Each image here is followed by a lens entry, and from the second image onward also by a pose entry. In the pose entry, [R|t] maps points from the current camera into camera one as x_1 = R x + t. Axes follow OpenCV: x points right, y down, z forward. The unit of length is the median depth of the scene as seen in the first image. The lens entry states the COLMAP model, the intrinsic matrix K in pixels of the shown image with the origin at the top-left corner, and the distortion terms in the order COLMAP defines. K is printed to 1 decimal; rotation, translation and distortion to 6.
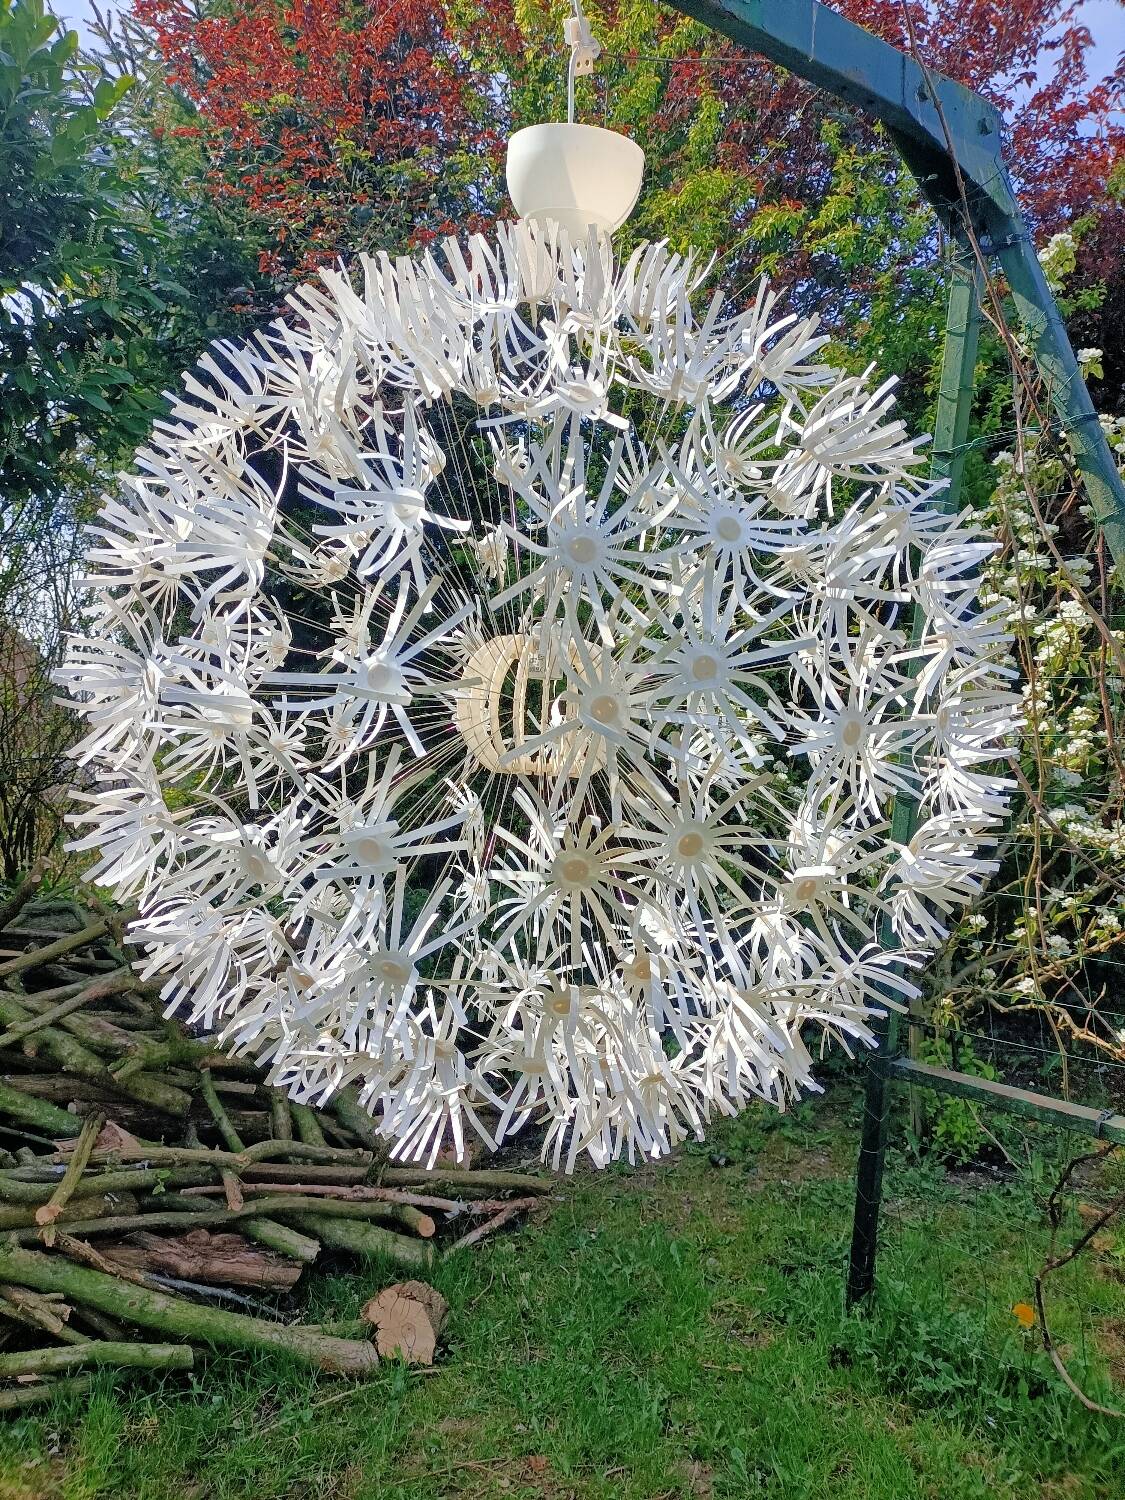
lens RADIAL K [[1130.3, 0, 541.3], [0, 1130.3, 737.1], [0, 0, 1]] dist [0.006898, -0.018296]
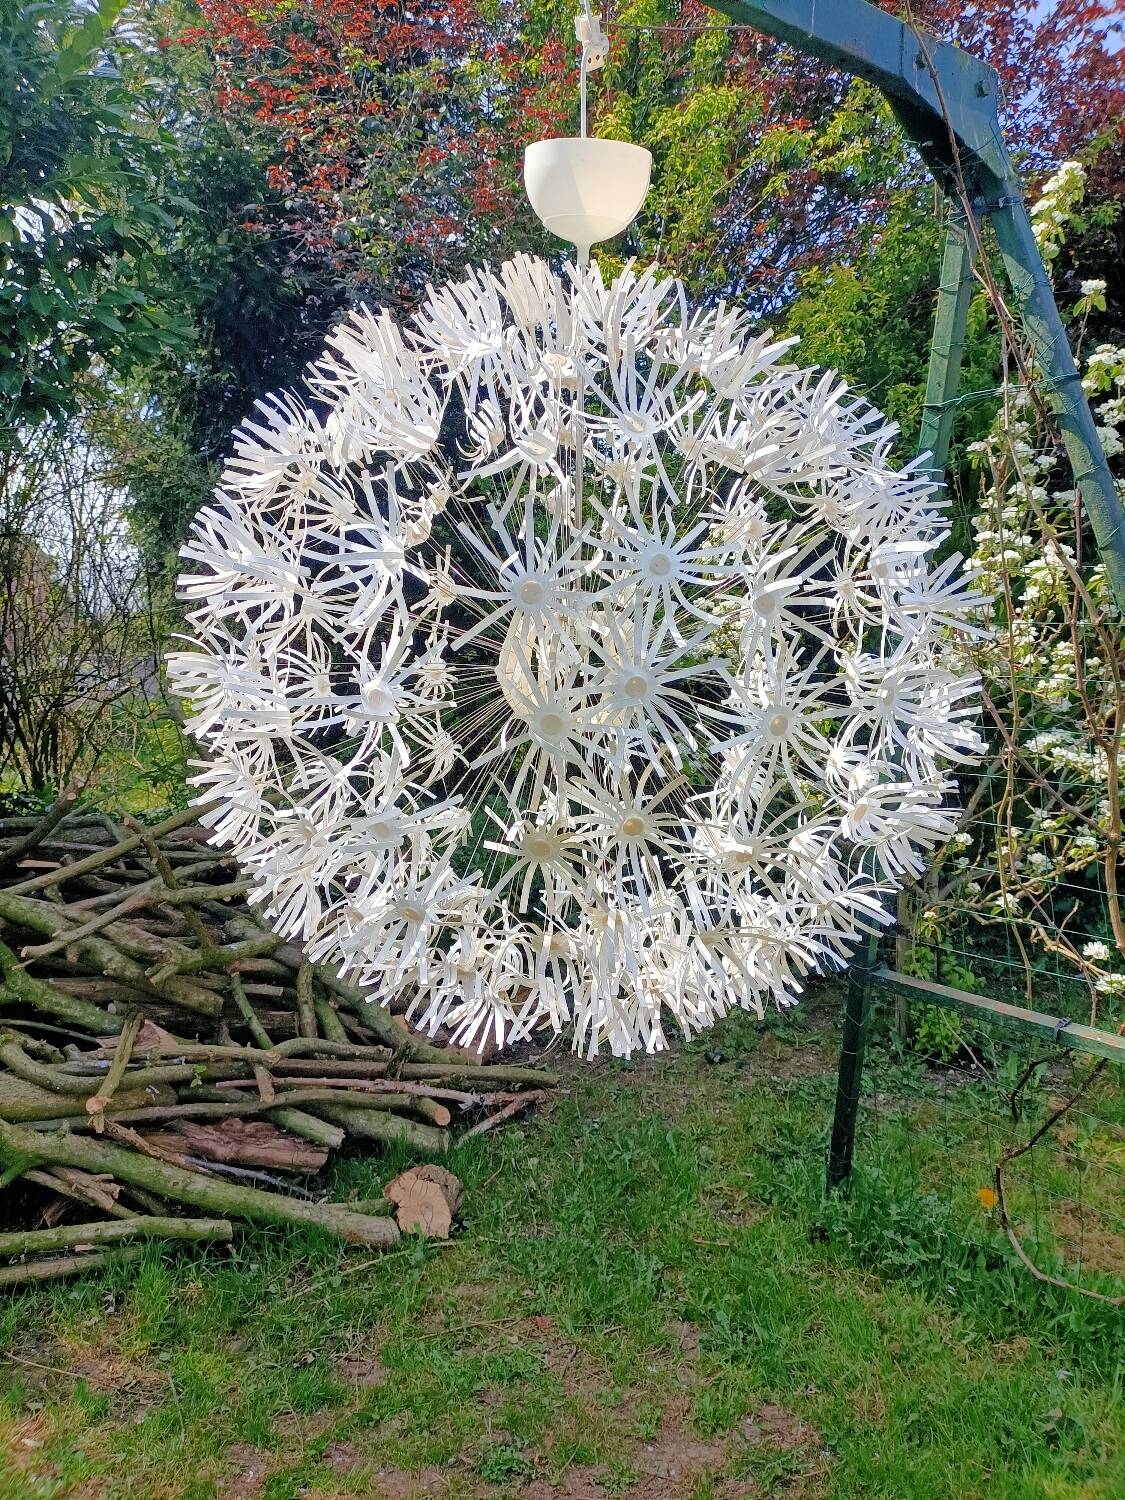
lens RADIAL K [[1130.3, 0, 546.2], [0, 1130.3, 739.3], [0, 0, 1]] dist [0.006898, -0.018296]
pose [[0.999981, 0.004089, -0.004649, 0.001808], [-0.003666, 0.996144, 0.087657, -0.023932], [0.004990, -0.087638, 0.996140, -0.049871]]
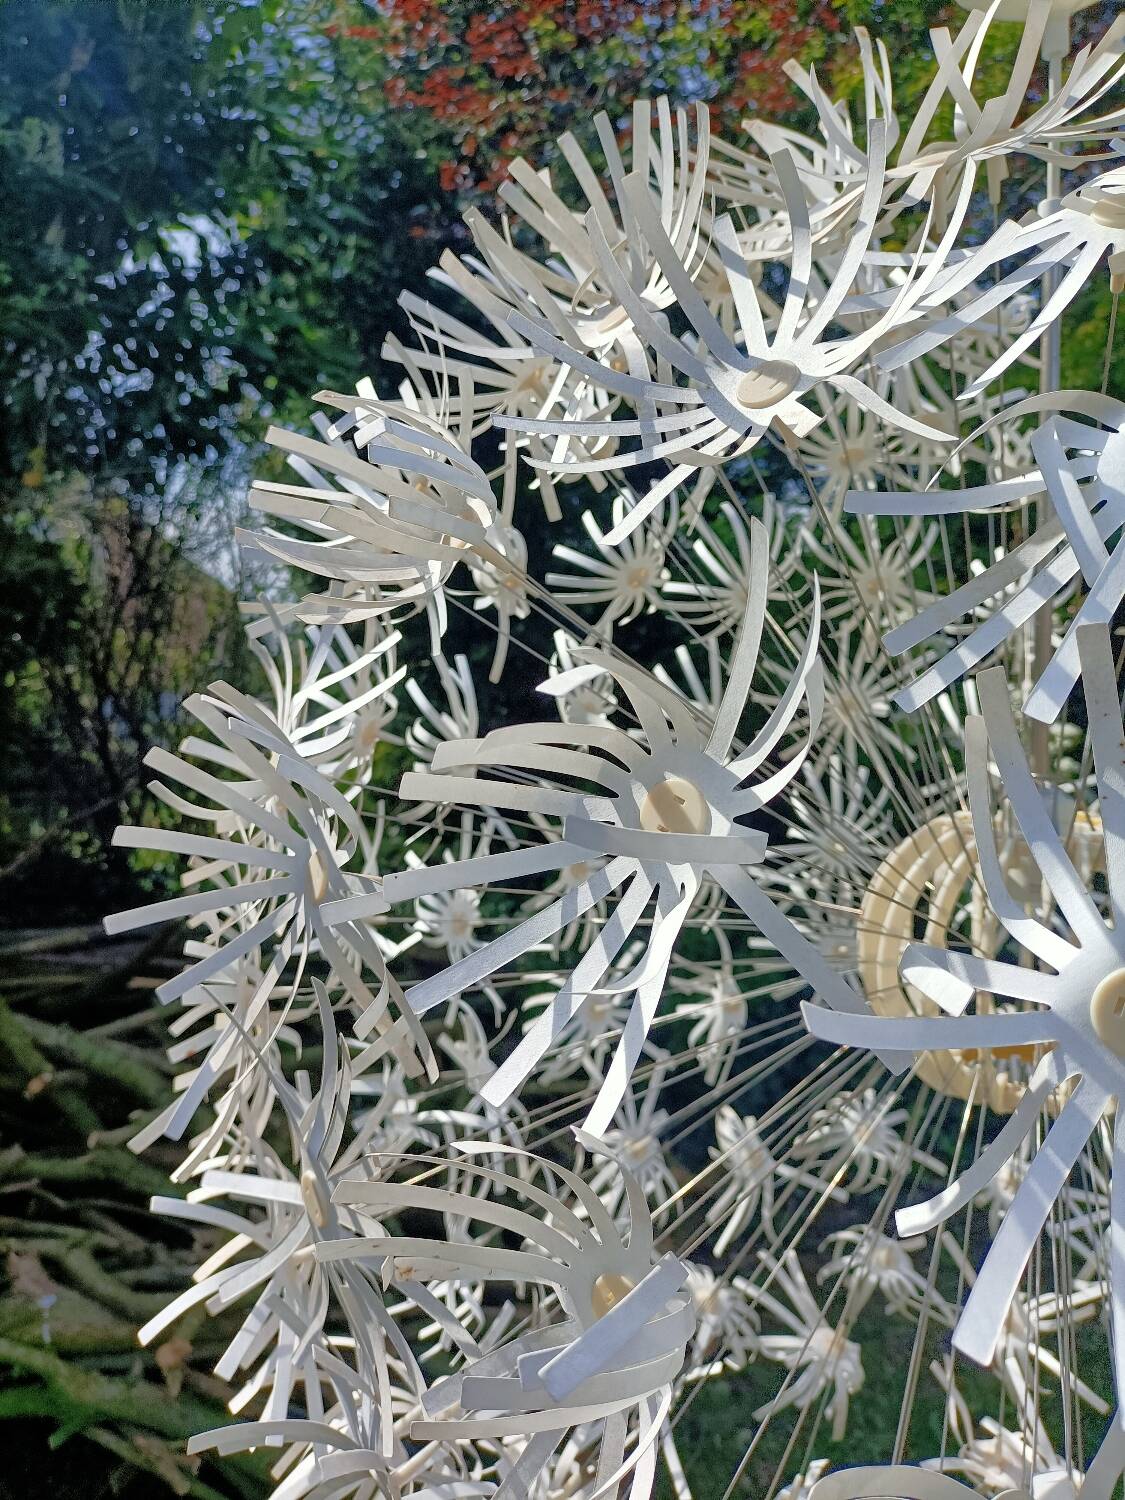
lens RADIAL K [[1130.3, 0, 555.4], [0, 1130.3, 744.9], [0, 0, 1]] dist [0.006898, -0.018296]
pose [[0.988393, 0.022271, -0.150277, -0.040201], [-0.013590, 0.998192, 0.058546, -0.063753], [0.151309, -0.055824, 0.986909, 0.217745]]
